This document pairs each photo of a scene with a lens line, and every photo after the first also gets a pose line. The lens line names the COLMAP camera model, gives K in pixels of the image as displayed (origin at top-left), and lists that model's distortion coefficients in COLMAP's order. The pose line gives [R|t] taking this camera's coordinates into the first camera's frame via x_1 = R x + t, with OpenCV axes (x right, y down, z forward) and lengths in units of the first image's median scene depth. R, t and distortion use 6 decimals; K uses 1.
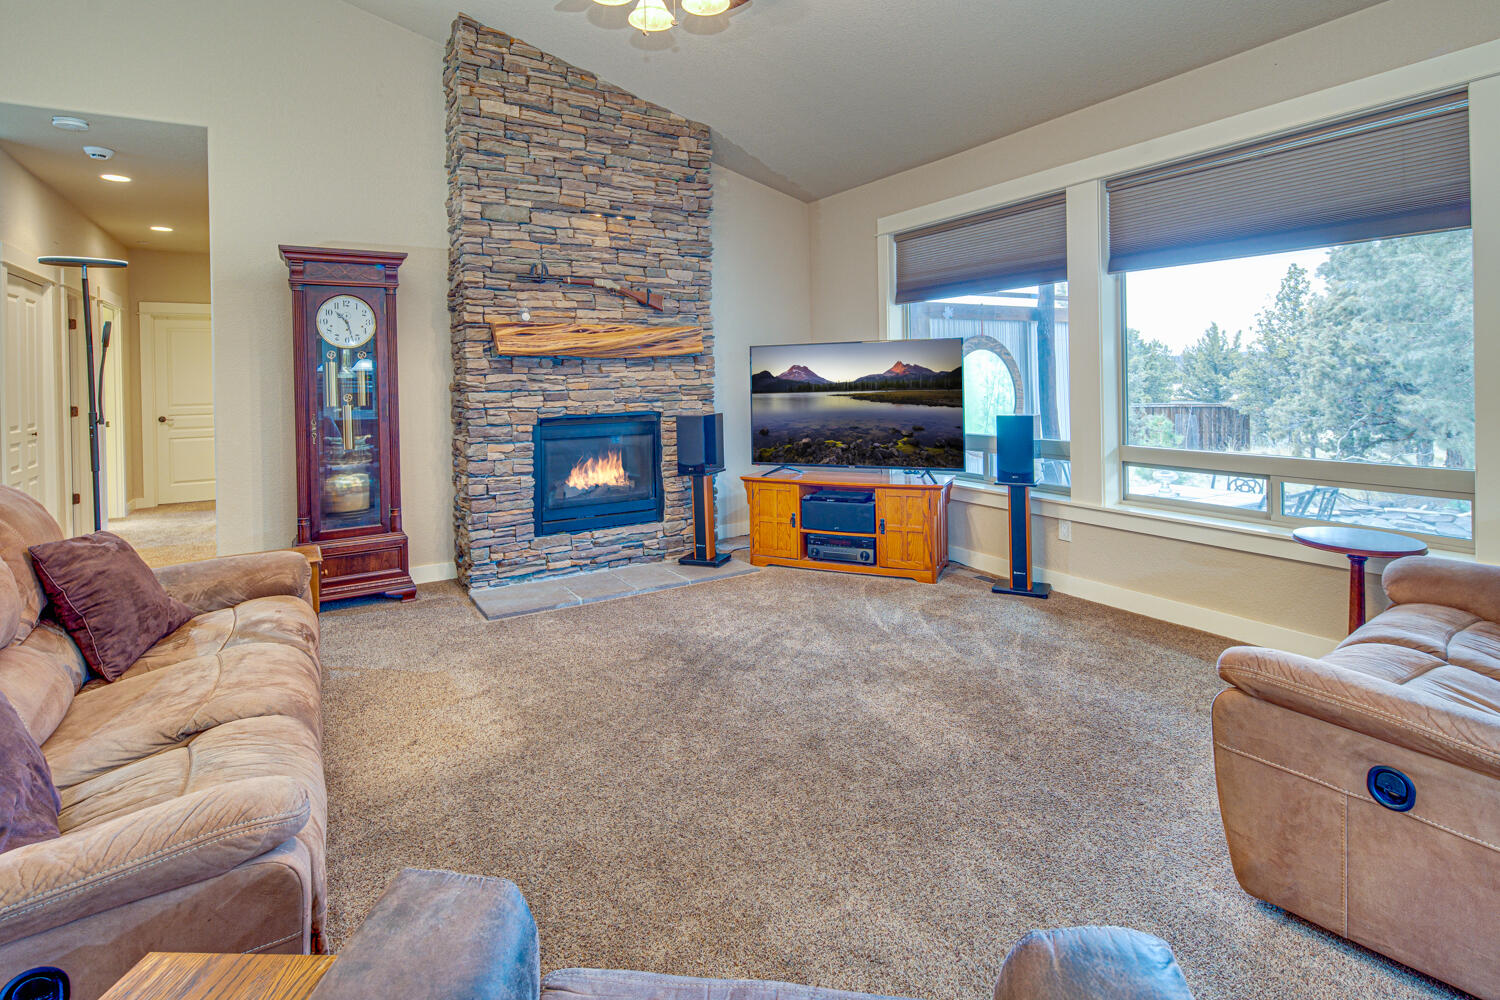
lens RADIAL K [[734.1, 0, 741.2], [0, 734.1, 380.0], [0, 0, 1]] dist [0.007162, -0.005229]
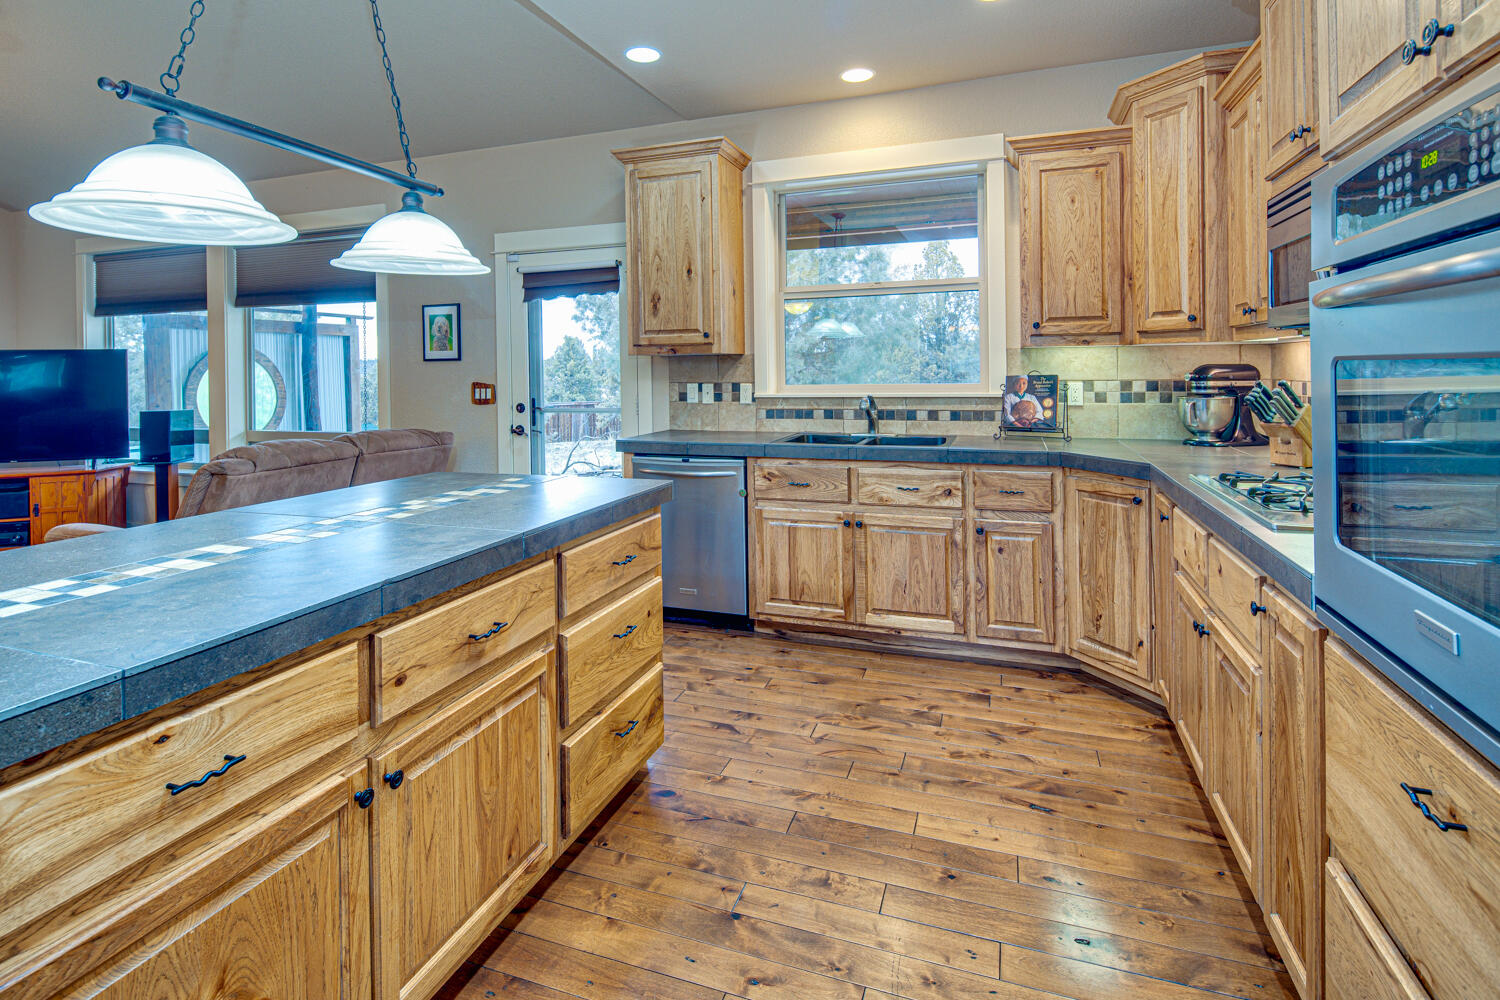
lens RADIAL K [[734.1, 0, 747.4], [0, 734.1, 373.9], [0, 0, 1]] dist [0.007162, -0.005229]
pose [[0.774585, 0.004960, 0.632451, 0.315571], [0.001644, 0.999950, -0.009854, -0.002870], [-0.632468, 0.008673, 0.774538, -0.594578]]
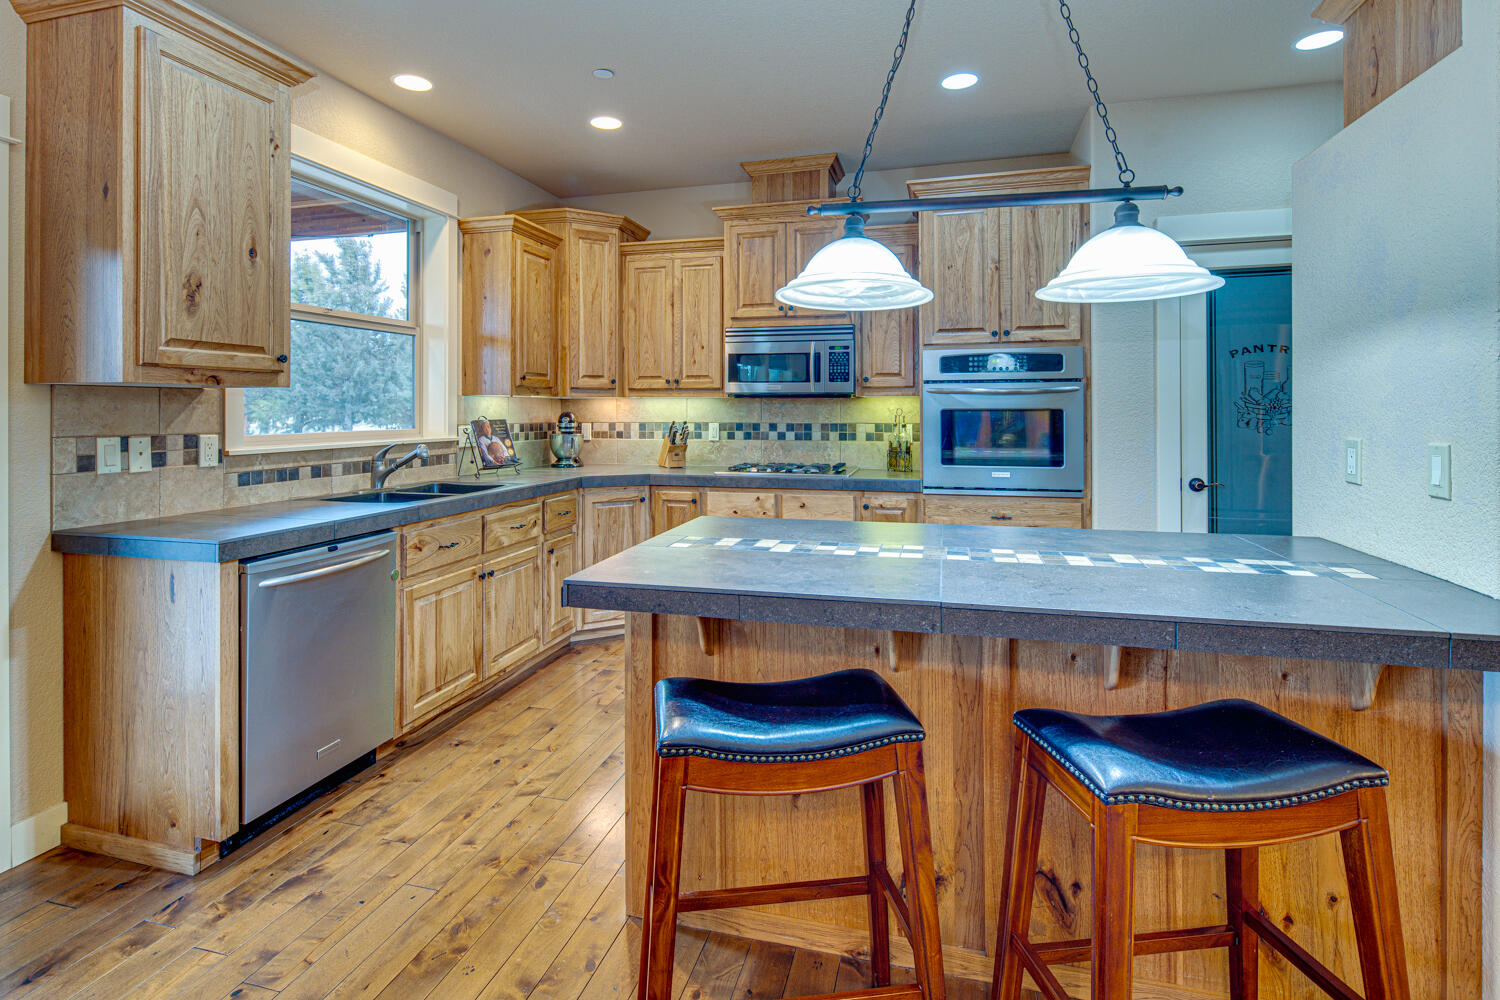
lens RADIAL K [[734.1, 0, 724.4], [0, 734.1, 408.5], [0, 0, 1]] dist [0.007162, -0.005229]
pose [[-0.671592, 0.021801, 0.740600, 0.193449], [0.018933, 0.999746, -0.012261, -0.005714], [-0.740679, 0.005787, -0.671834, 0.175051]]
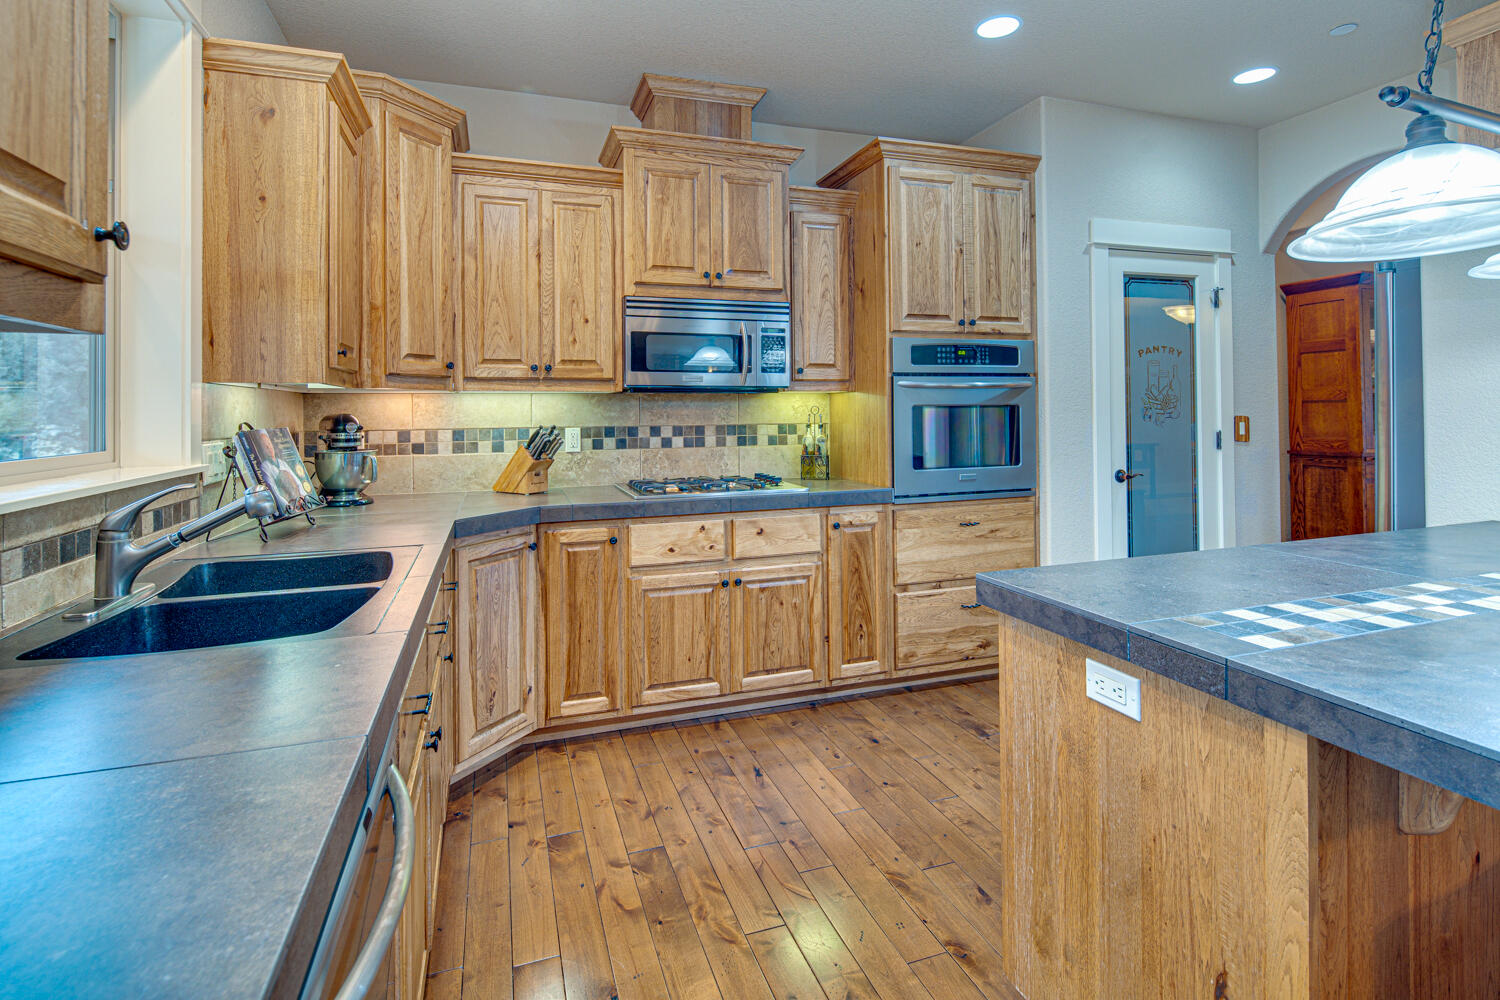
lens RADIAL K [[734.1, 0, 729.7], [0, 734.1, 403.5], [0, 0, 1]] dist [0.007162, -0.005229]
pose [[-0.972666, 0.029976, 0.230265, 0.626675], [0.029354, 0.999550, -0.006127, -0.013143], [-0.230345, 0.000800, -0.973109, 0.181085]]
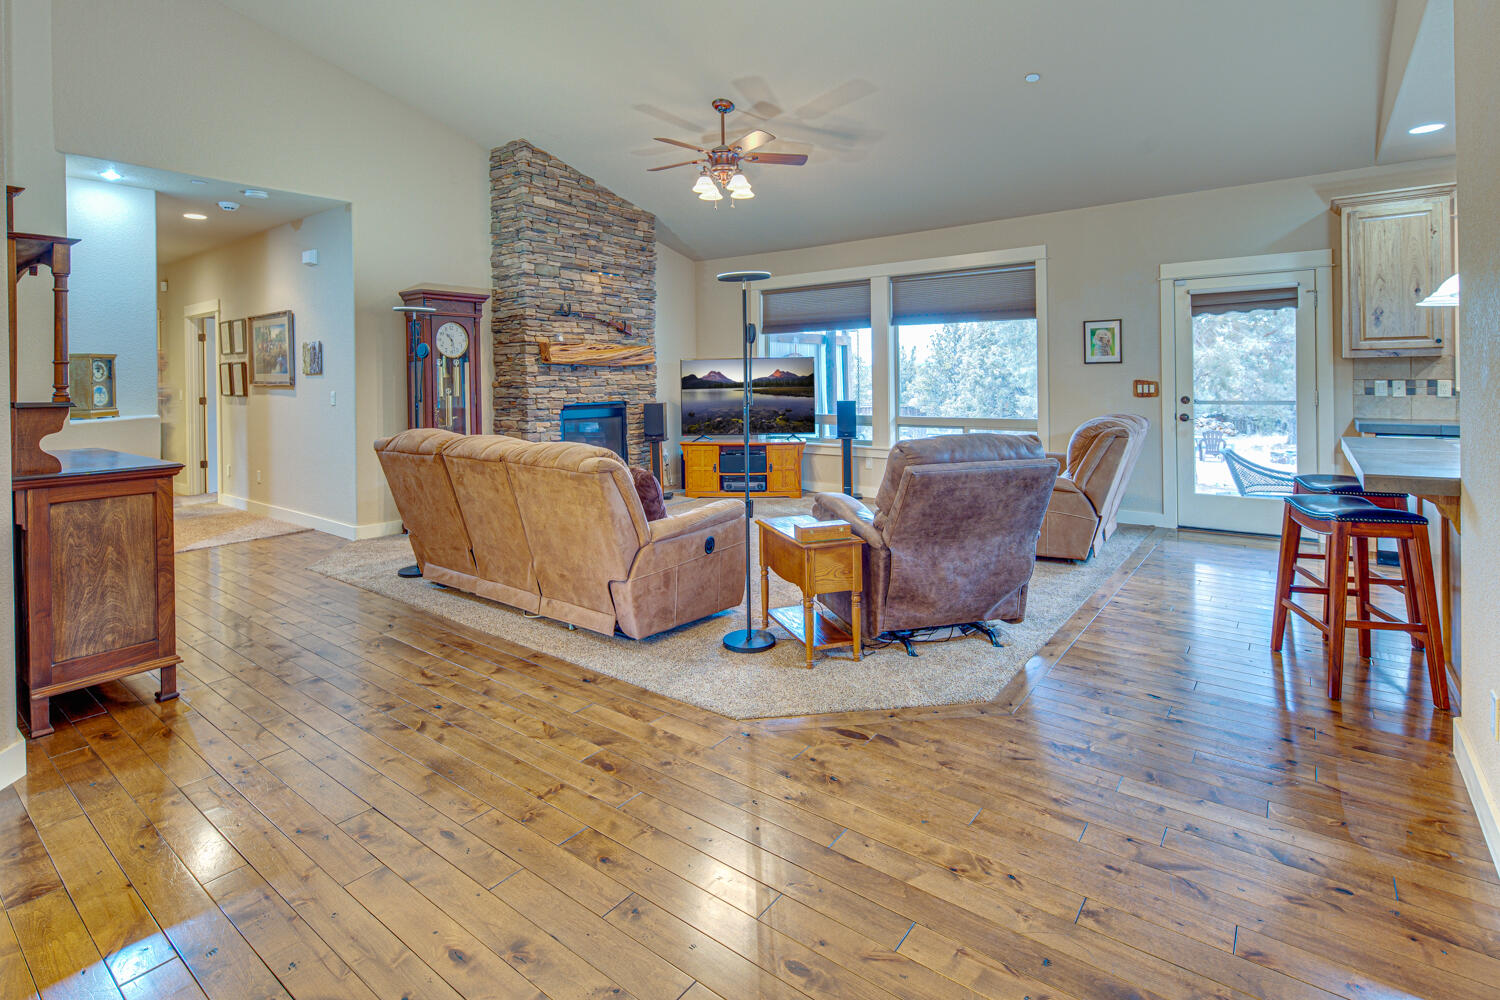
lens RADIAL K [[734.1, 0, 746.1], [0, 734.1, 377.6], [0, 0, 1]] dist [0.007162, -0.005229]
pose [[0.931132, 0.007722, 0.364602, -0.461360], [-0.003203, 0.999910, -0.012999, 0.013293], [-0.364669, 0.010936, 0.931073, -0.535210]]
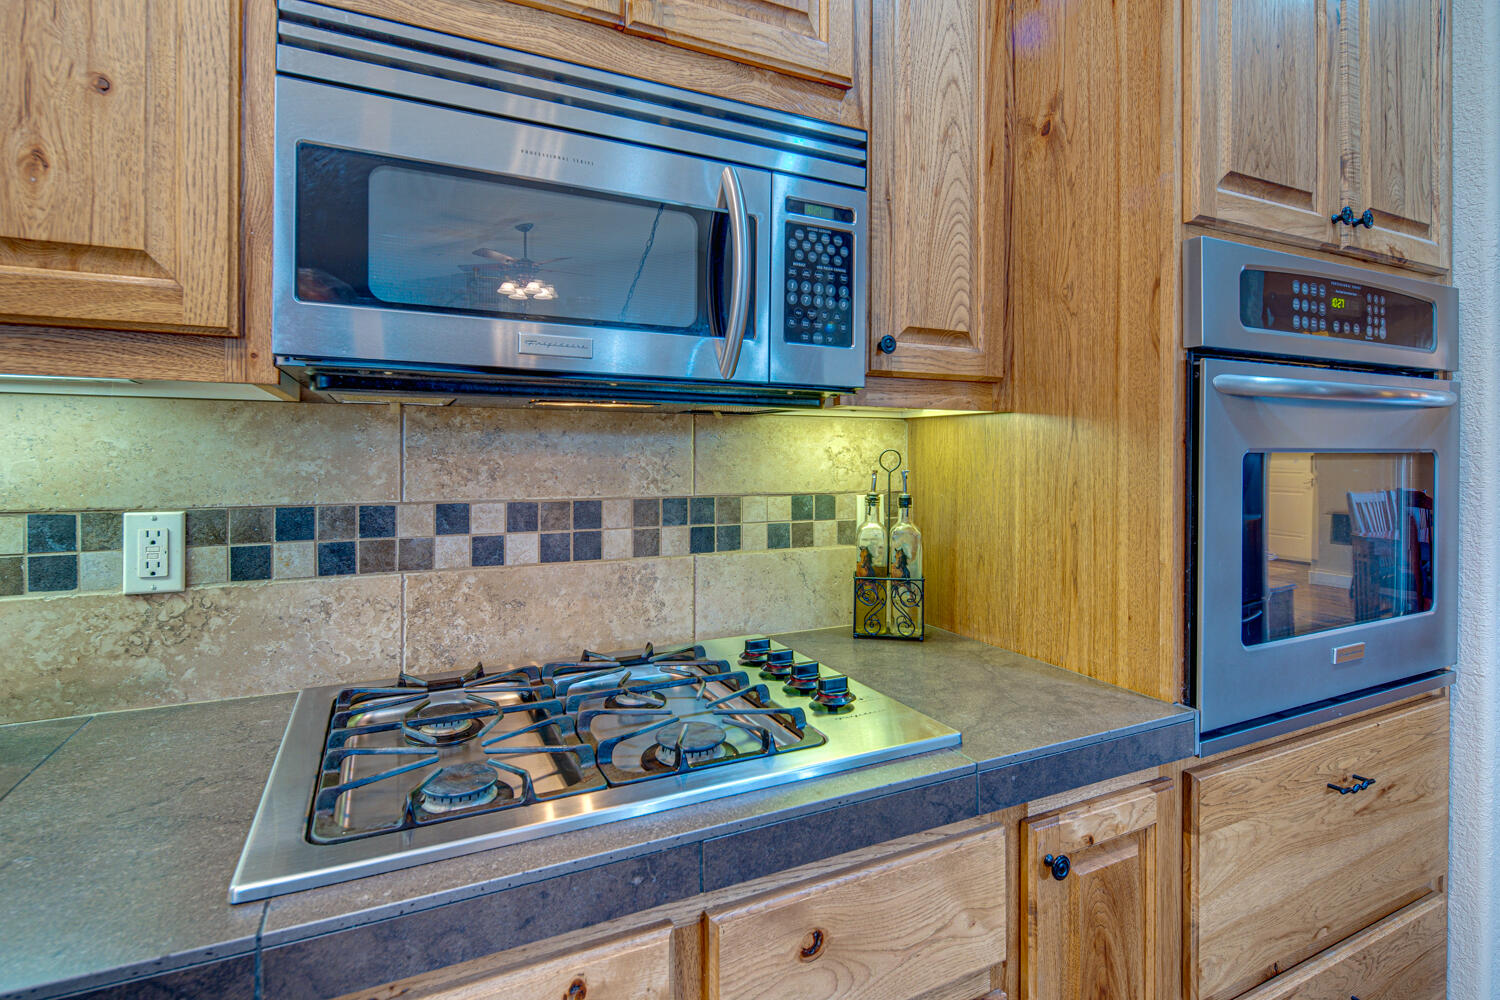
lens RADIAL K [[734.1, 0, 741.3], [0, 734.1, 454.3], [0, 0, 1]] dist [0.007162, -0.005229]
pose [[-0.995424, 0.017679, 0.093902, 0.750073], [0.018088, 0.999830, 0.003512, -0.012924], [-0.093824, 0.005194, -0.995575, -0.285889]]
